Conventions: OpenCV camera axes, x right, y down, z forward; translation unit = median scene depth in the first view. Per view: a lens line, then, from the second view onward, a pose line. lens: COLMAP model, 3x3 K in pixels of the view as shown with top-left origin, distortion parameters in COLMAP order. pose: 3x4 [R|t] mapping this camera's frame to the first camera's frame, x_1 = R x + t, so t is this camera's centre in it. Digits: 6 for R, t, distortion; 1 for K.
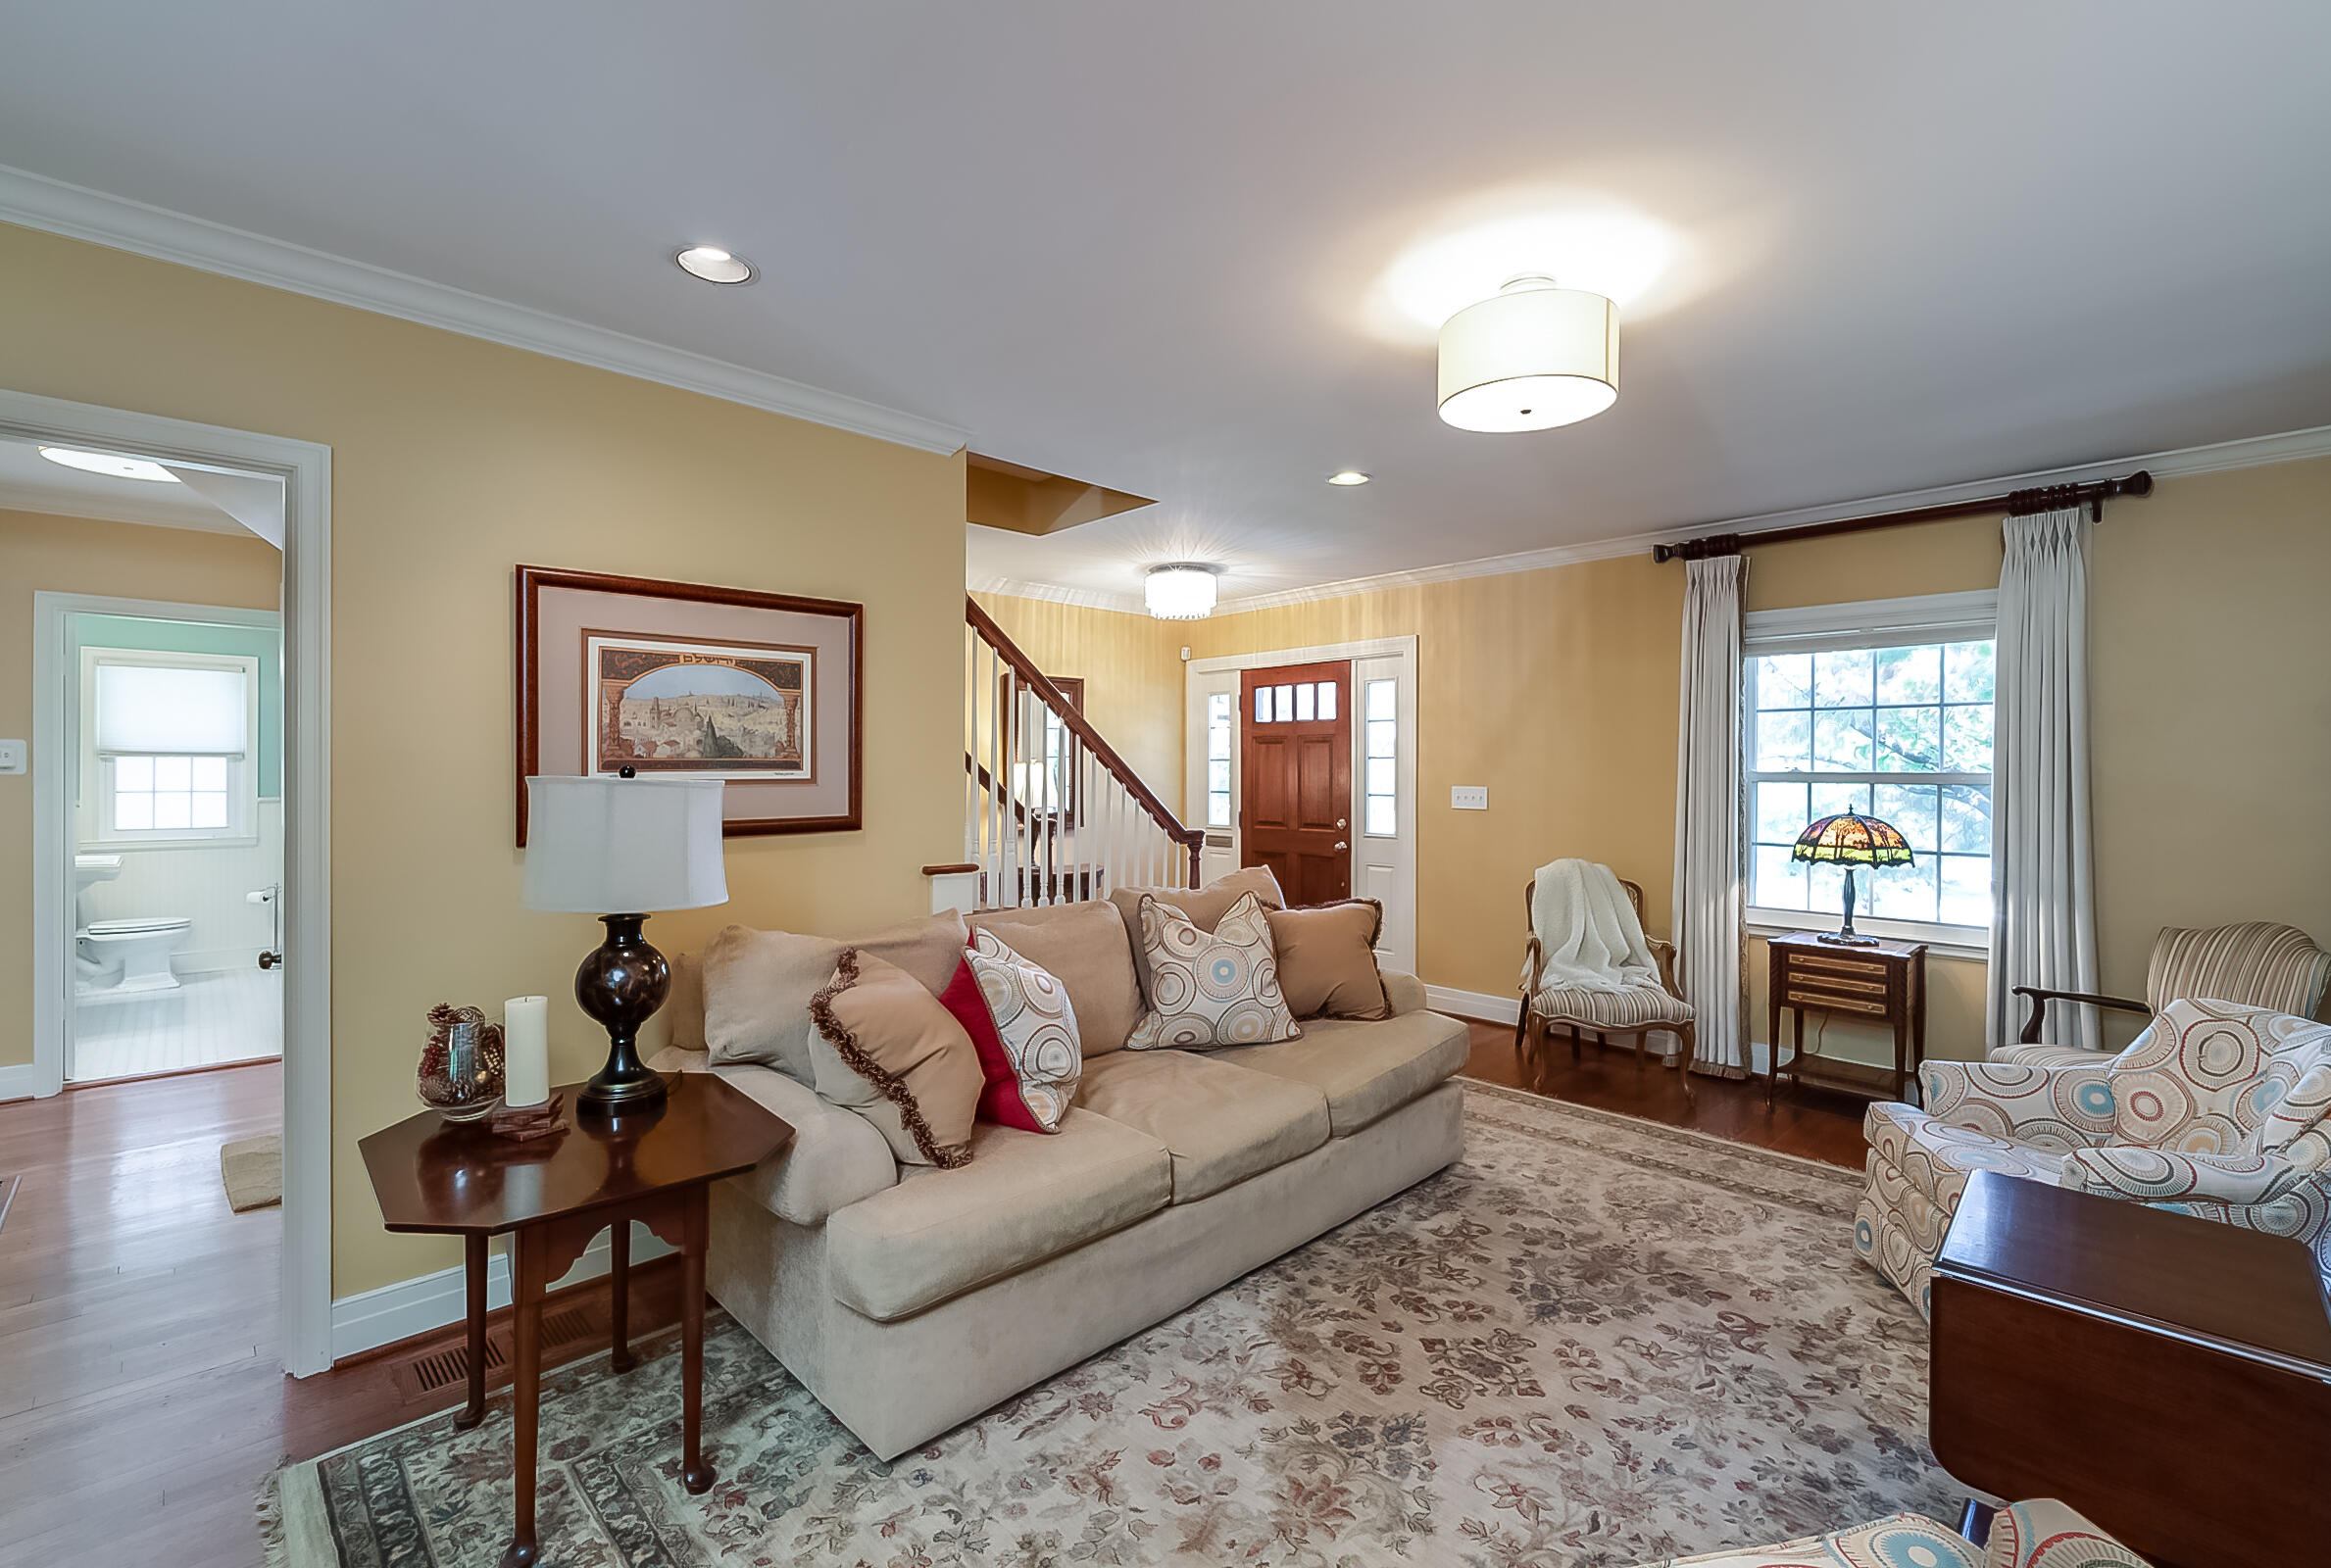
lens RADIAL K [[1020.3, 0, 1165.5], [0, 1020.3, 784.0], [0, 0, 1]] dist [-0.000892, -0.000118]
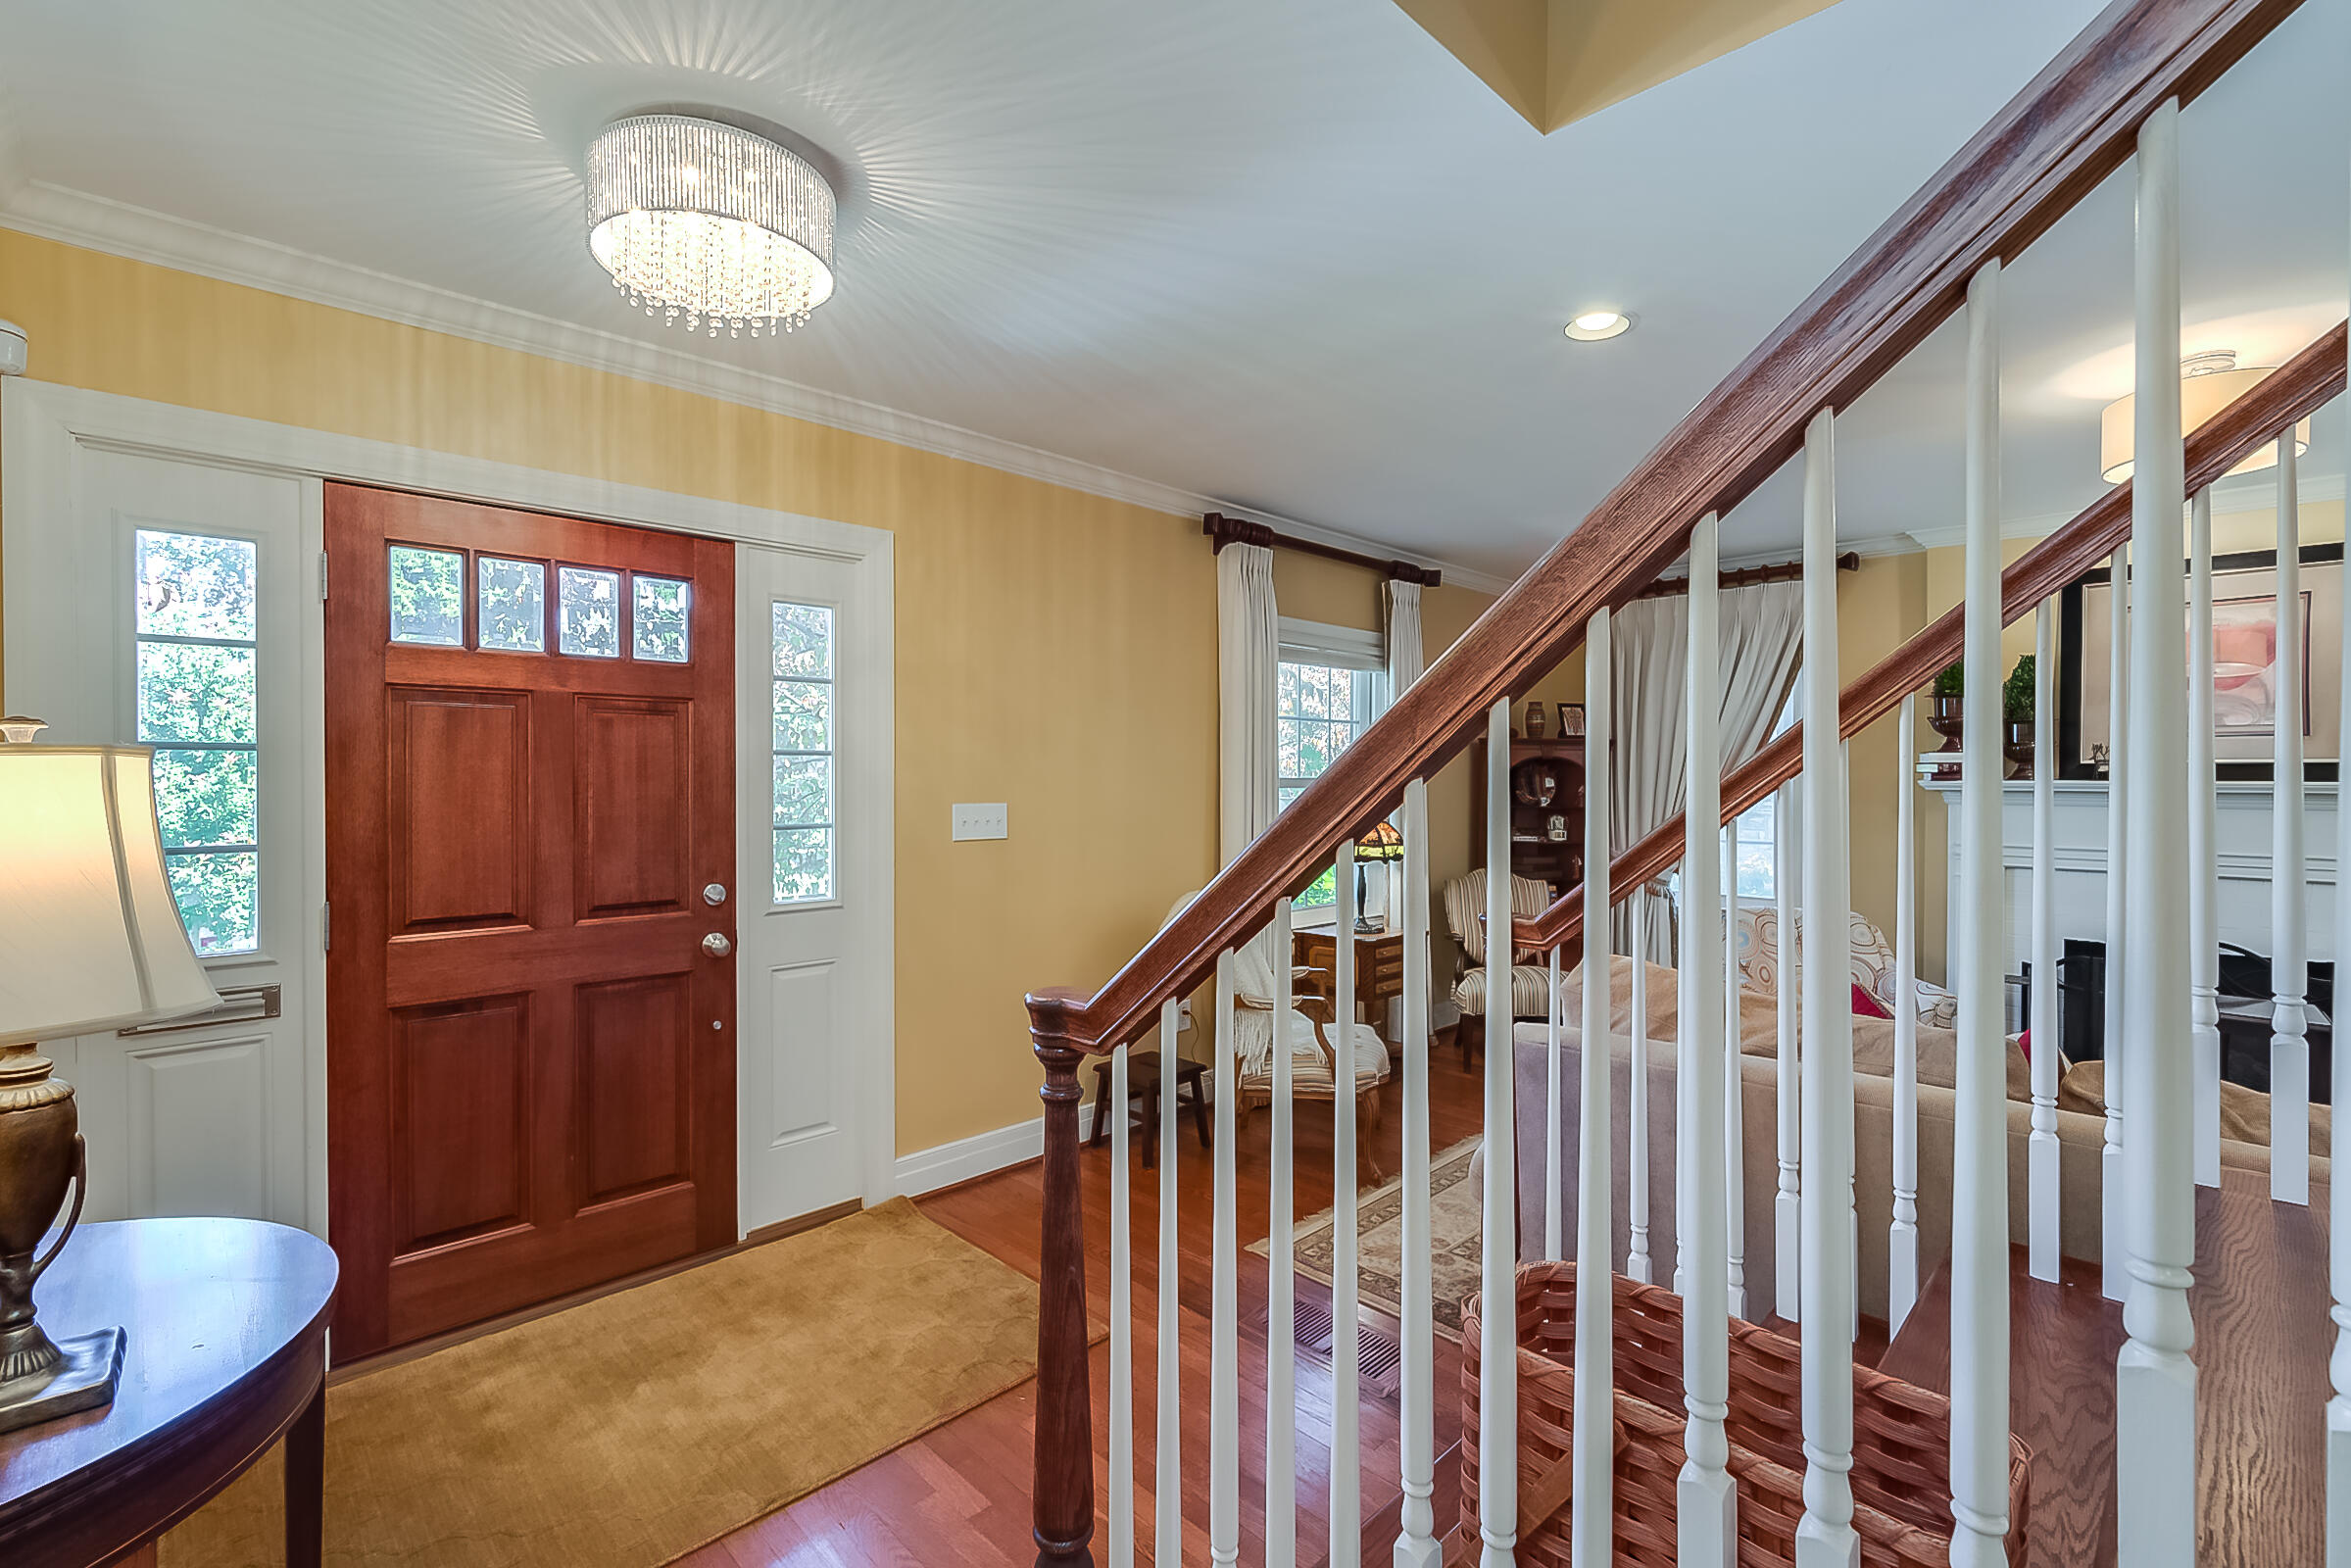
lens RADIAL K [[1008.0, 0, 1176.8], [0, 1008.0, 766.5], [0, 0, 1]] dist [0.001774, 0.000367]
pose [[0.003342, -0.009222, 0.999952, -0.287657], [-0.002940, 0.999953, 0.009231, -0.023704], [-0.999990, -0.002971, 0.003315, 0.812989]]
